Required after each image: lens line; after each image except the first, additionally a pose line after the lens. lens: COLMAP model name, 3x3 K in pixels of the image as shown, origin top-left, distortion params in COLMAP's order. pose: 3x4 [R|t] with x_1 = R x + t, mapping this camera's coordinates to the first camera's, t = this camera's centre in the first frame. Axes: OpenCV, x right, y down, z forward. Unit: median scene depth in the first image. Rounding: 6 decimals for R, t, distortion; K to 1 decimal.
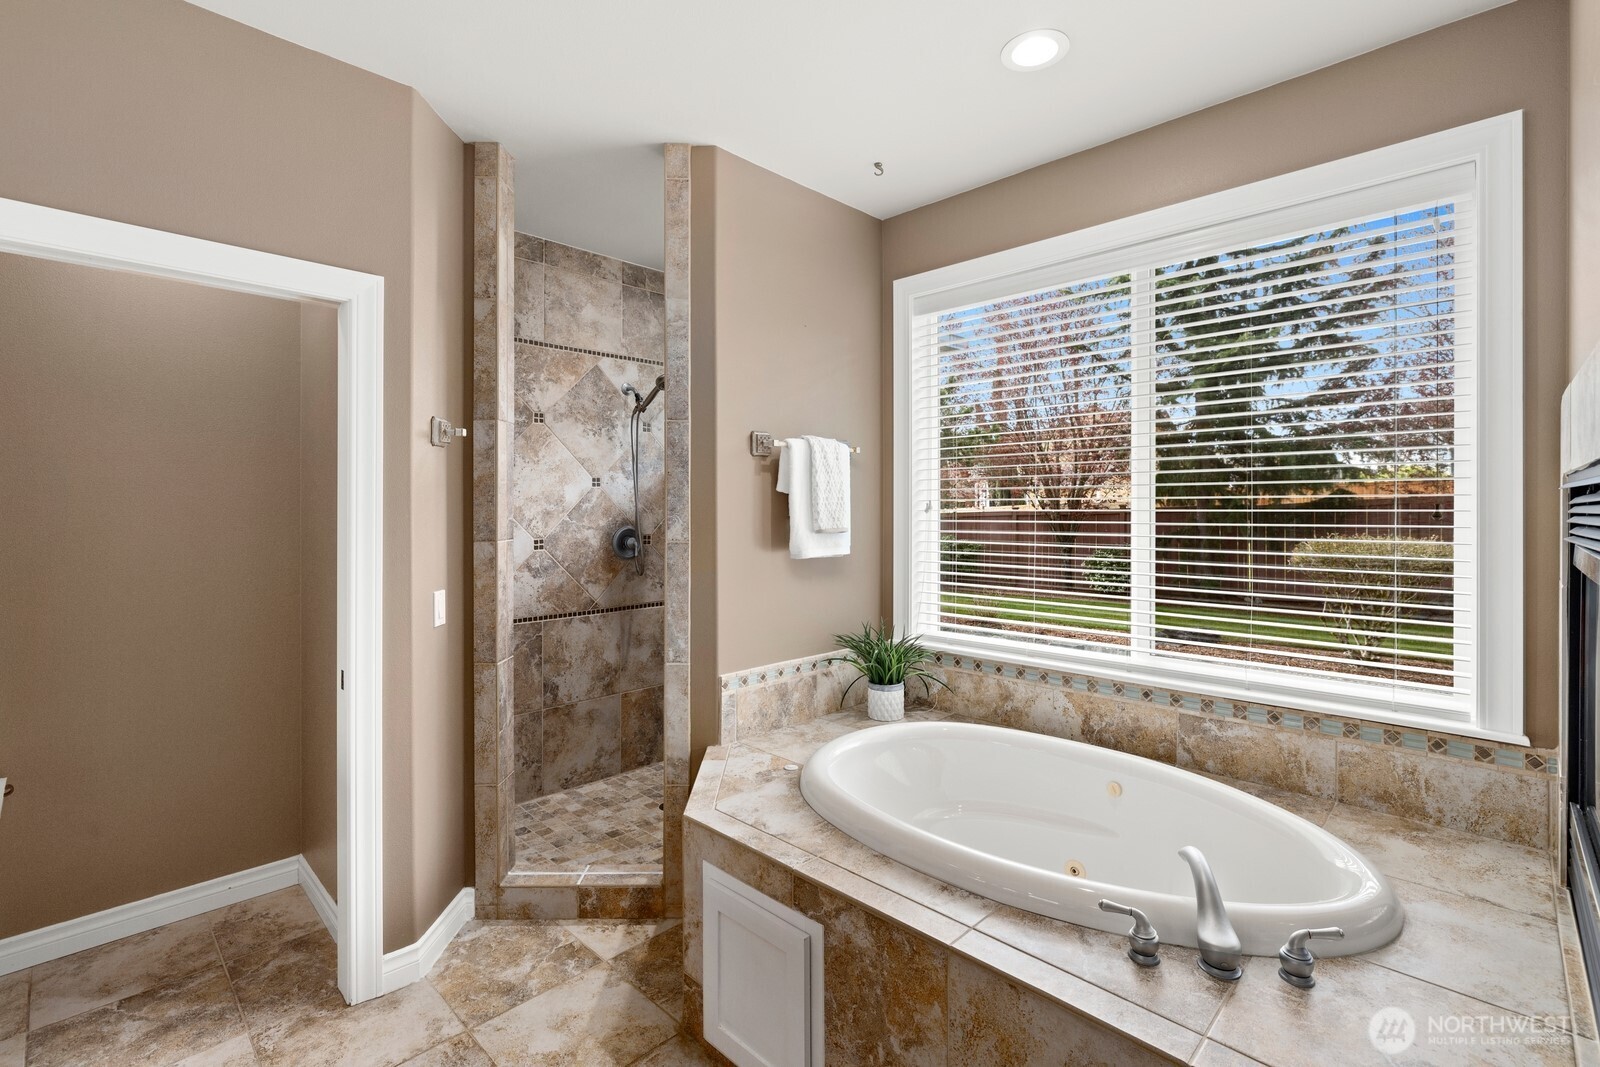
lens RADIAL K [[719.7, 0, 801.9], [0, 719.7, 507.9], [0, 0, 1]] dist [-0.000622, -0.000121]
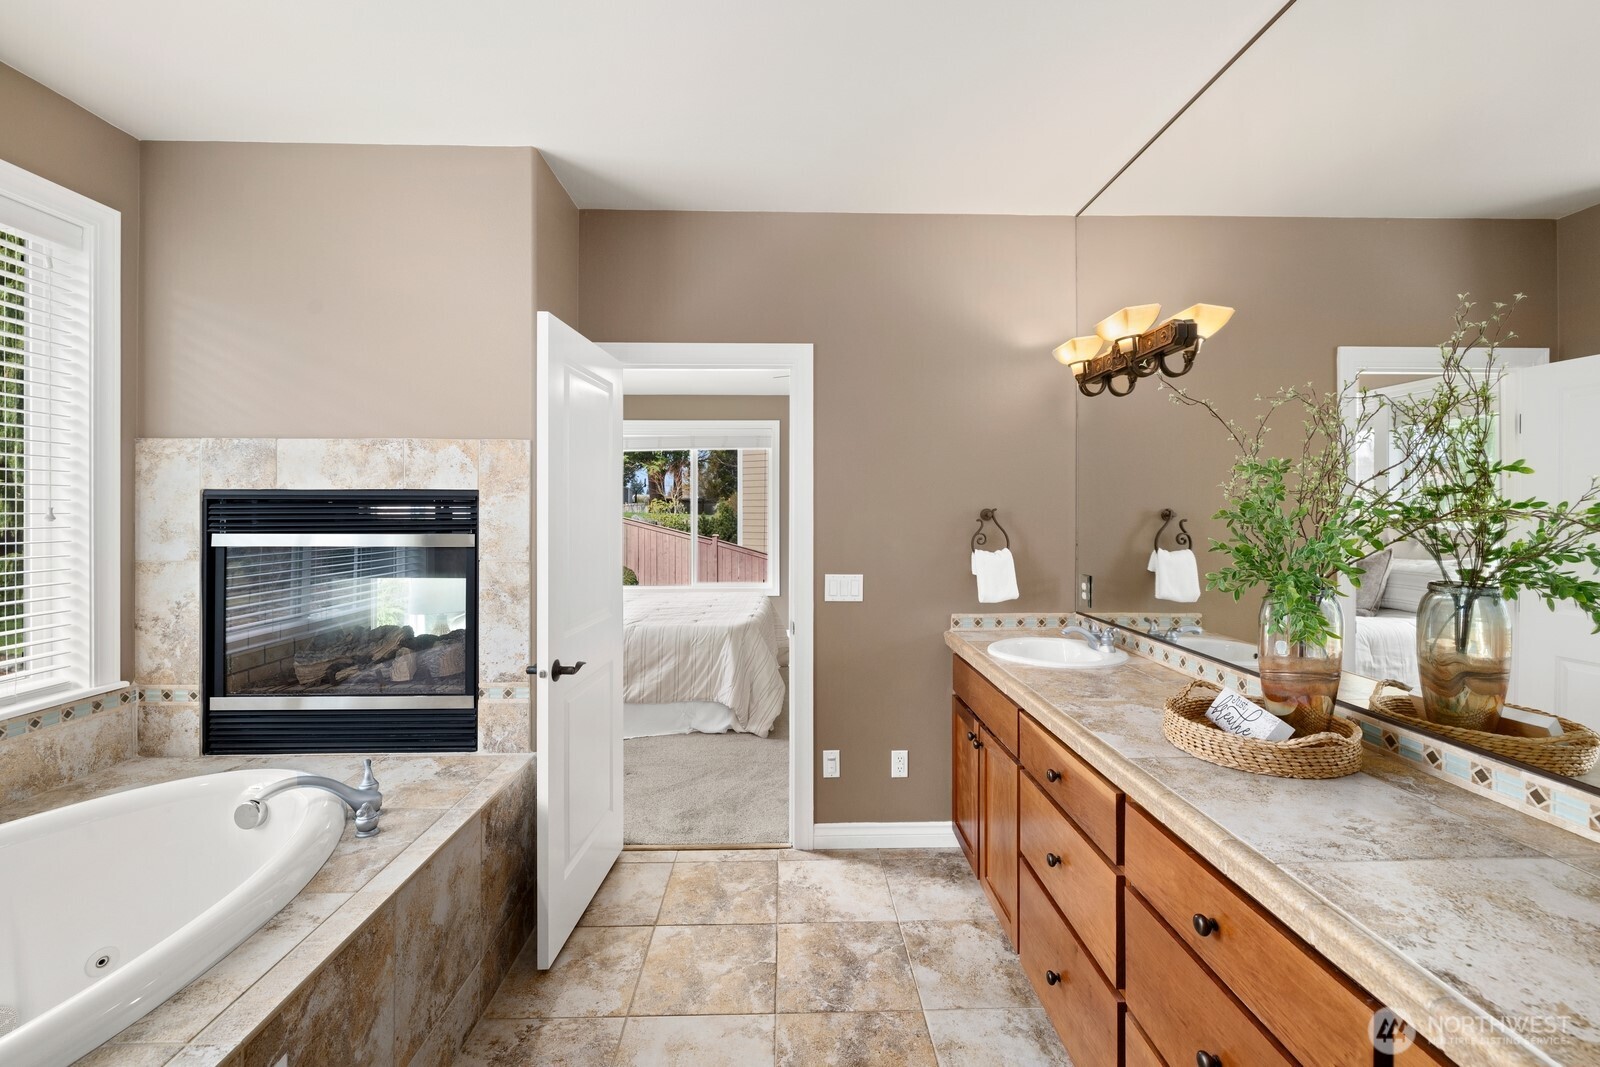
lens RADIAL K [[686.1, 0, 796.1], [0, 686.1, 508.4], [0, 0, 1]] dist [0.000103, 0.000537]
pose [[-0.712907, 0.002686, 0.701254, -0.786114], [0.001636, 0.999996, -0.002167, 0.001536], [-0.701257, -0.000397, -0.712909, 1.029084]]
